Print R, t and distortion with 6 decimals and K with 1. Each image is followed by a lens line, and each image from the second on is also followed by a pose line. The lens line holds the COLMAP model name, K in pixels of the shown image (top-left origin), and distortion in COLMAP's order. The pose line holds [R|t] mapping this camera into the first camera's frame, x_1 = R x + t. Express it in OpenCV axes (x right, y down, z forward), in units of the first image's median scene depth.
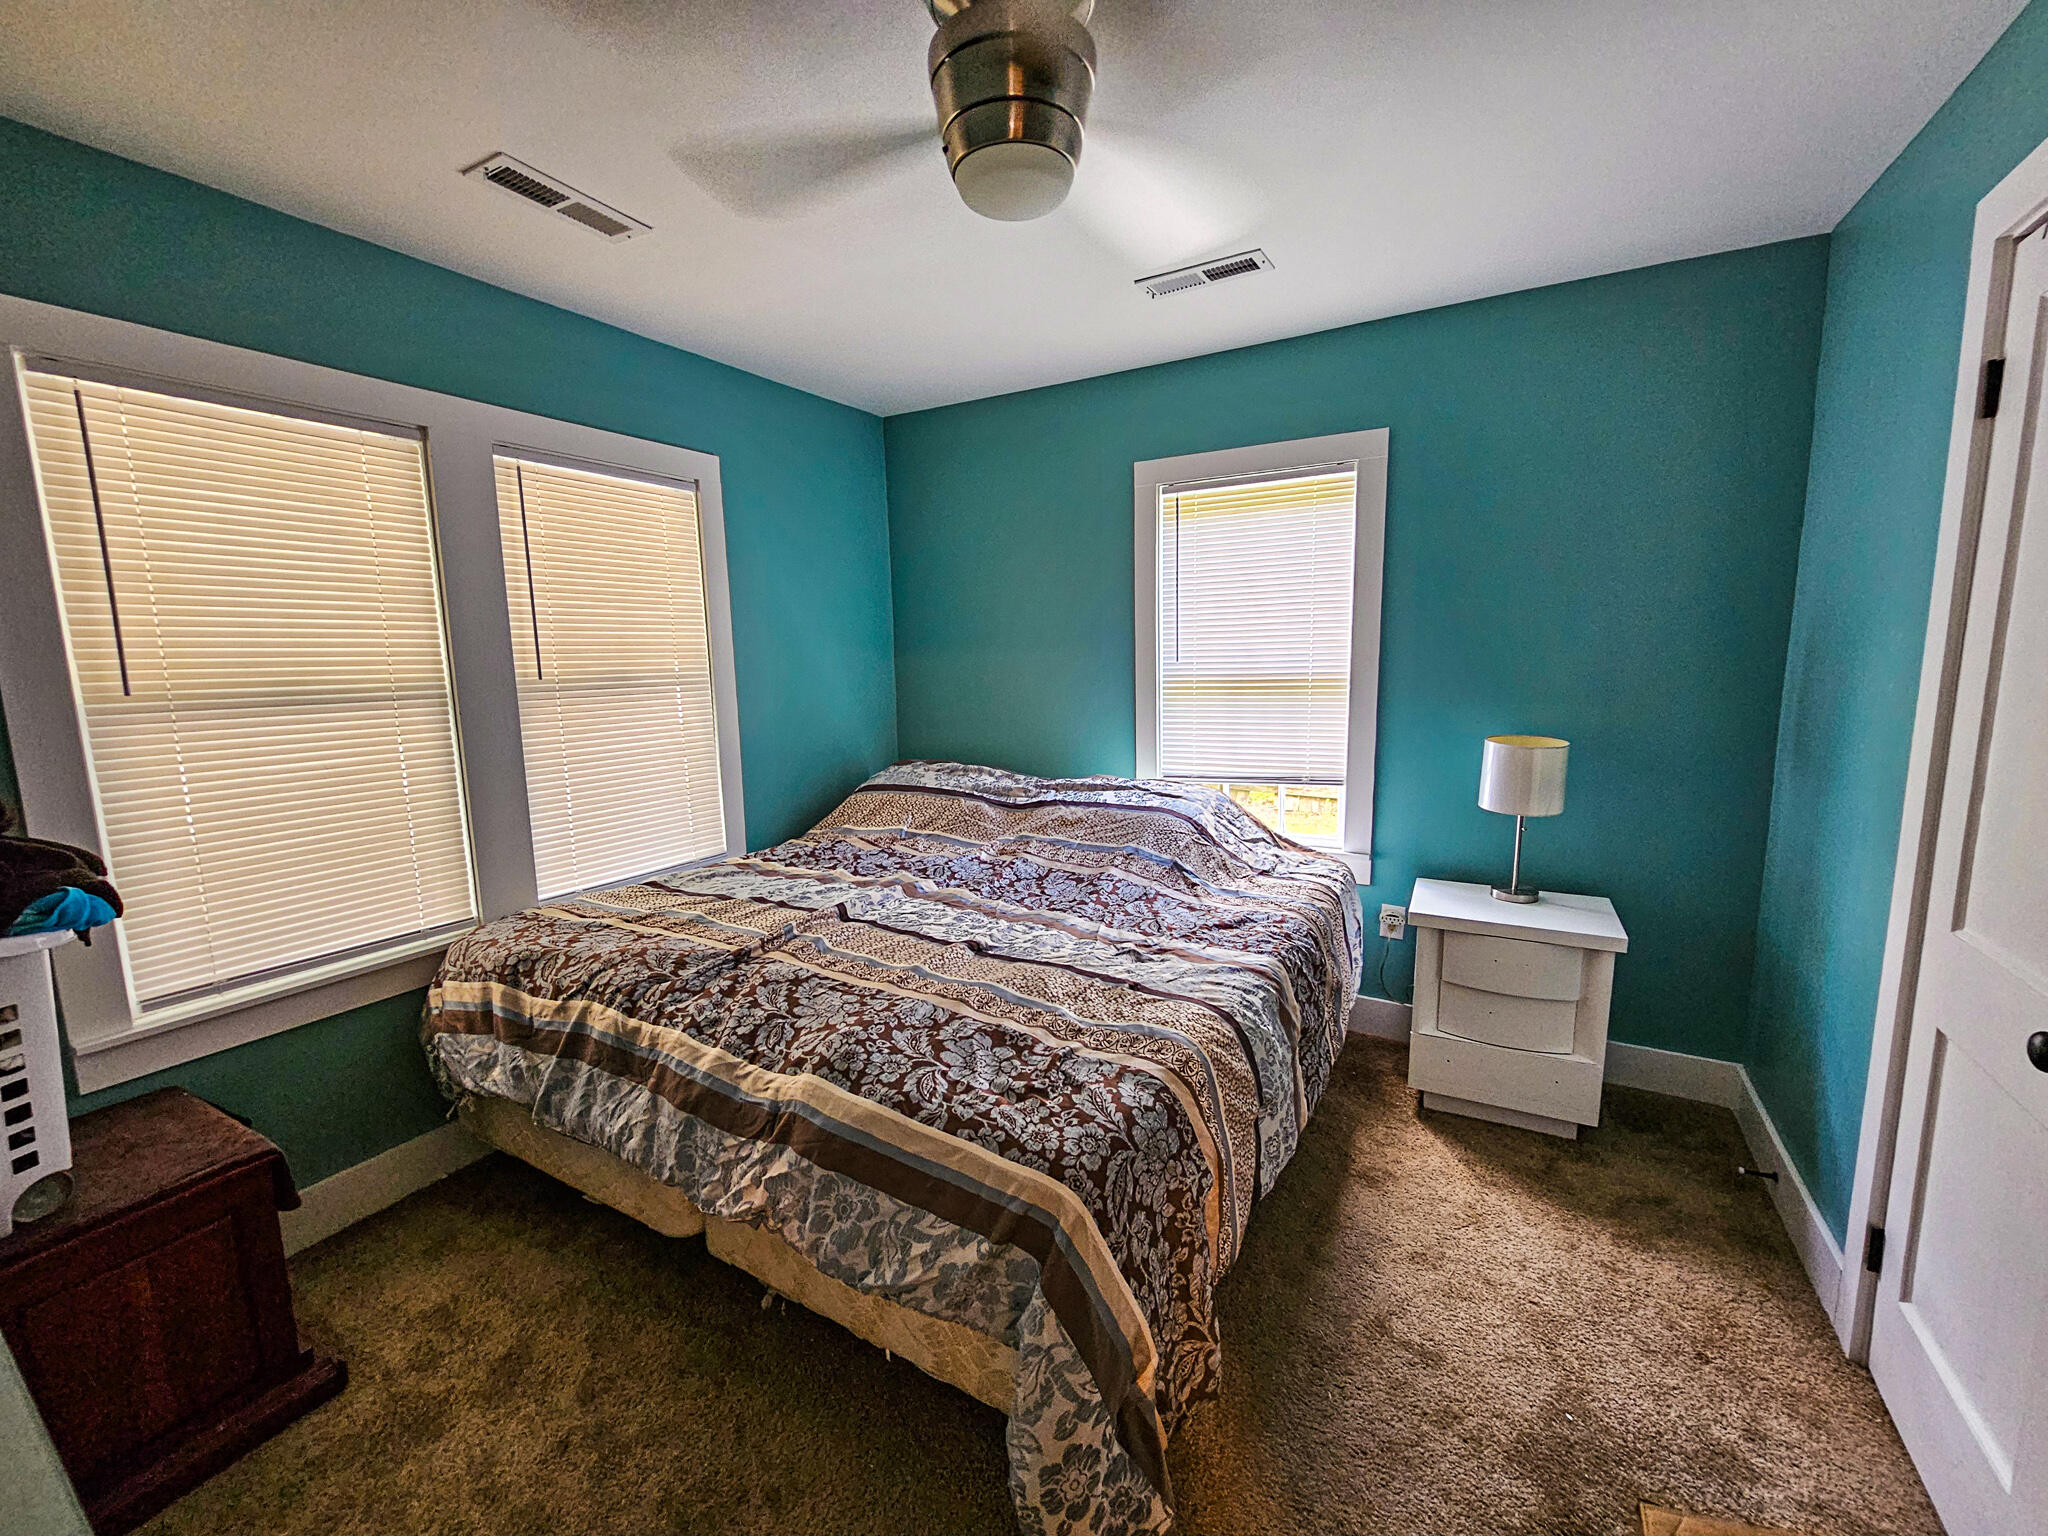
lens RADIAL K [[832.3, 0, 1024.0], [0, 832.3, 768.0], [0, 0, 1]] dist [-0.002798, -0.000293]
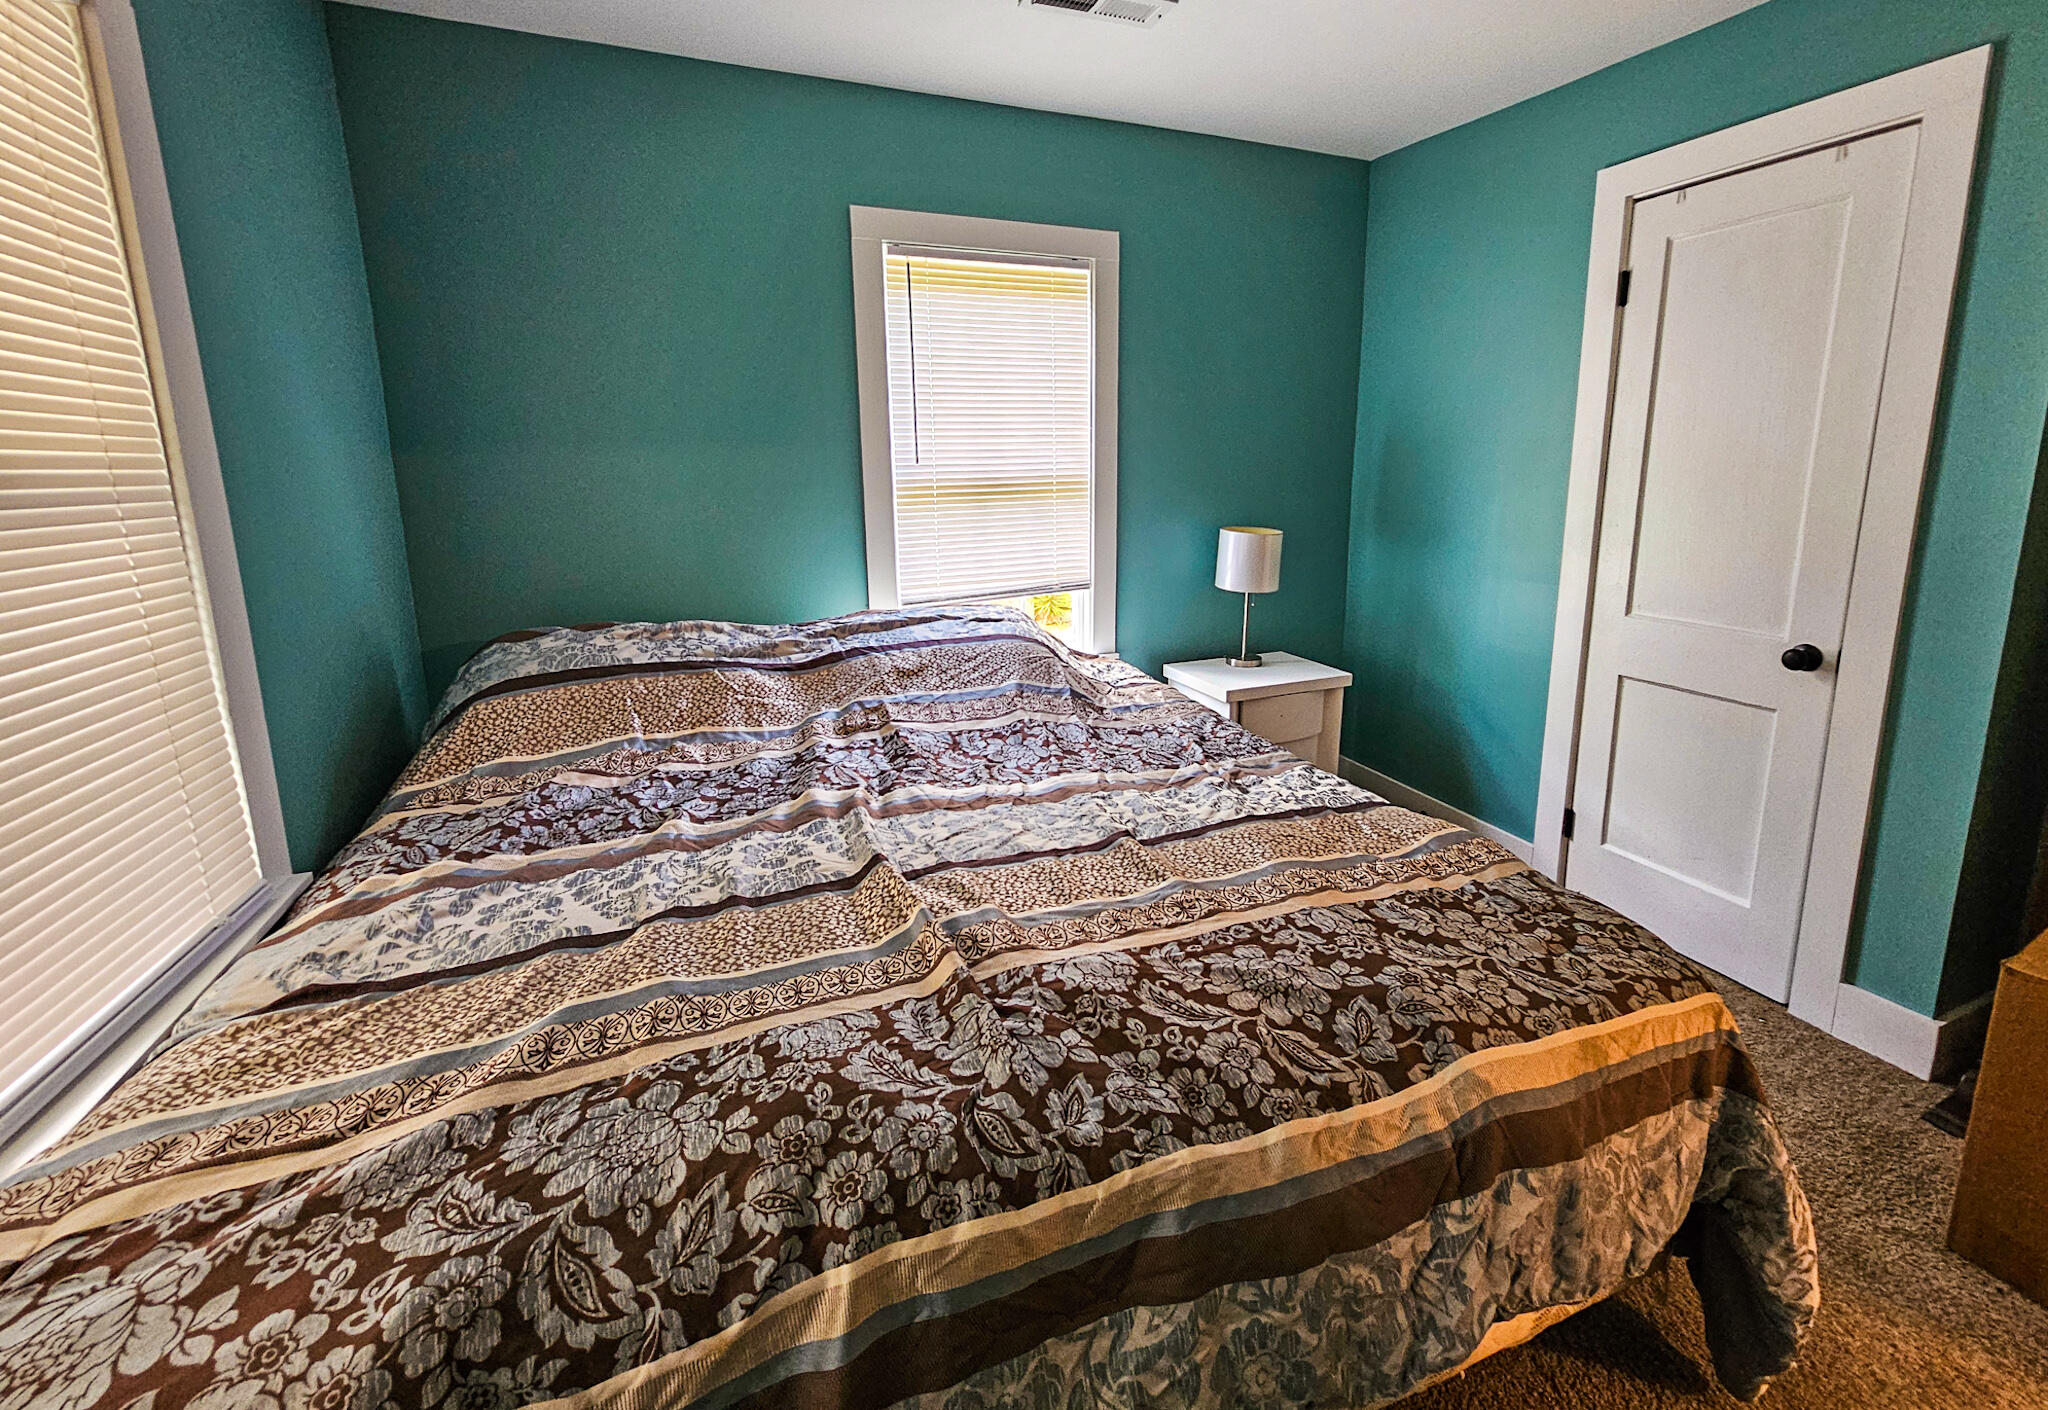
lens RADIAL K [[854.1, 0, 1049.6], [0, 854.1, 619.8], [0, 0, 1]] dist [-0.000307, -0.000081]
pose [[0.617049, -0.129627, 0.776175, -0.608253], [0.109718, 0.990877, 0.078259, -0.037549], [-0.779238, 0.036870, 0.625642, 0.536327]]
